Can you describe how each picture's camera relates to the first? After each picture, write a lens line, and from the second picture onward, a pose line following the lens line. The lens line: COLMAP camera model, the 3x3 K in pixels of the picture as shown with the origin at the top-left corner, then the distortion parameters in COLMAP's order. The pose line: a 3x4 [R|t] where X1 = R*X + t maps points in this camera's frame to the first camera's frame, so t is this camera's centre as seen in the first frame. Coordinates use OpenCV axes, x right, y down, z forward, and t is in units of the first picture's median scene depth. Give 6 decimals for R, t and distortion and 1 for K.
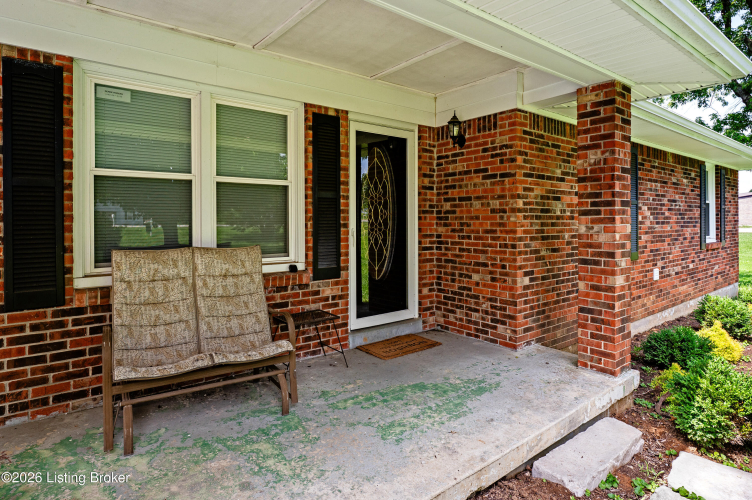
lens RADIAL K [[421.8, 0, 371.3], [0, 421.8, 221.6], [0, 0, 1]] dist [-0.003159, -0.000516]
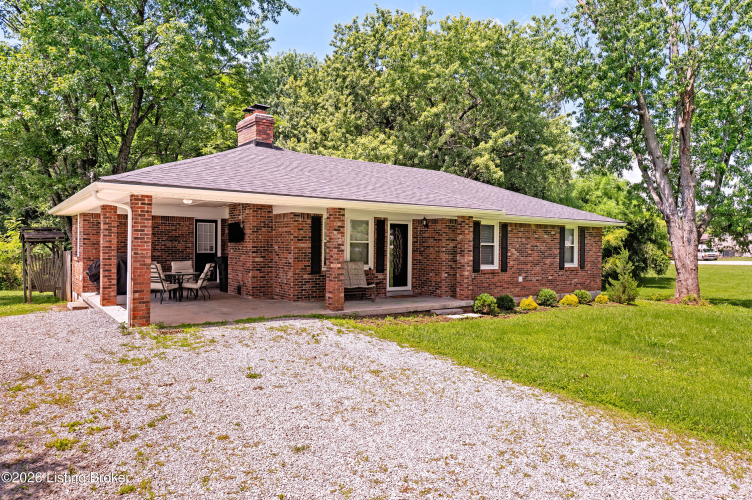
lens RADIAL K [[514.3, 0, 378.7], [0, 514.3, 252.8], [0, 0, 1]] dist [0.004788, 0.000606]
pose [[0.999706, 0.017329, -0.016942, -0.052892], [-0.017125, 0.999781, 0.012057, -0.052411], [0.017147, -0.011763, 0.999784, -2.610496]]
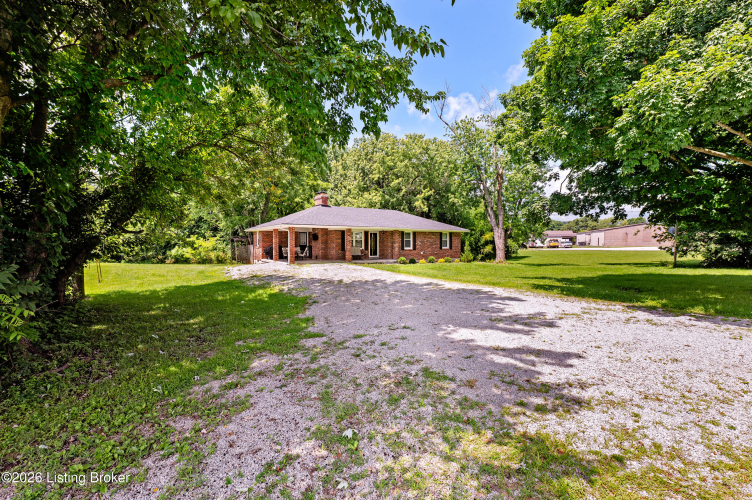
lens RADIAL K [[317.0, 0, 376.6], [0, 317.0, 251.8], [0, 0, 1]] dist [0.000112, -0.000076]
pose [[0.998253, 0.004079, -0.058949, 0.456082], [-0.002555, 0.999661, 0.025893, -0.005197], [0.059035, -0.025697, 0.997925, -5.141766]]
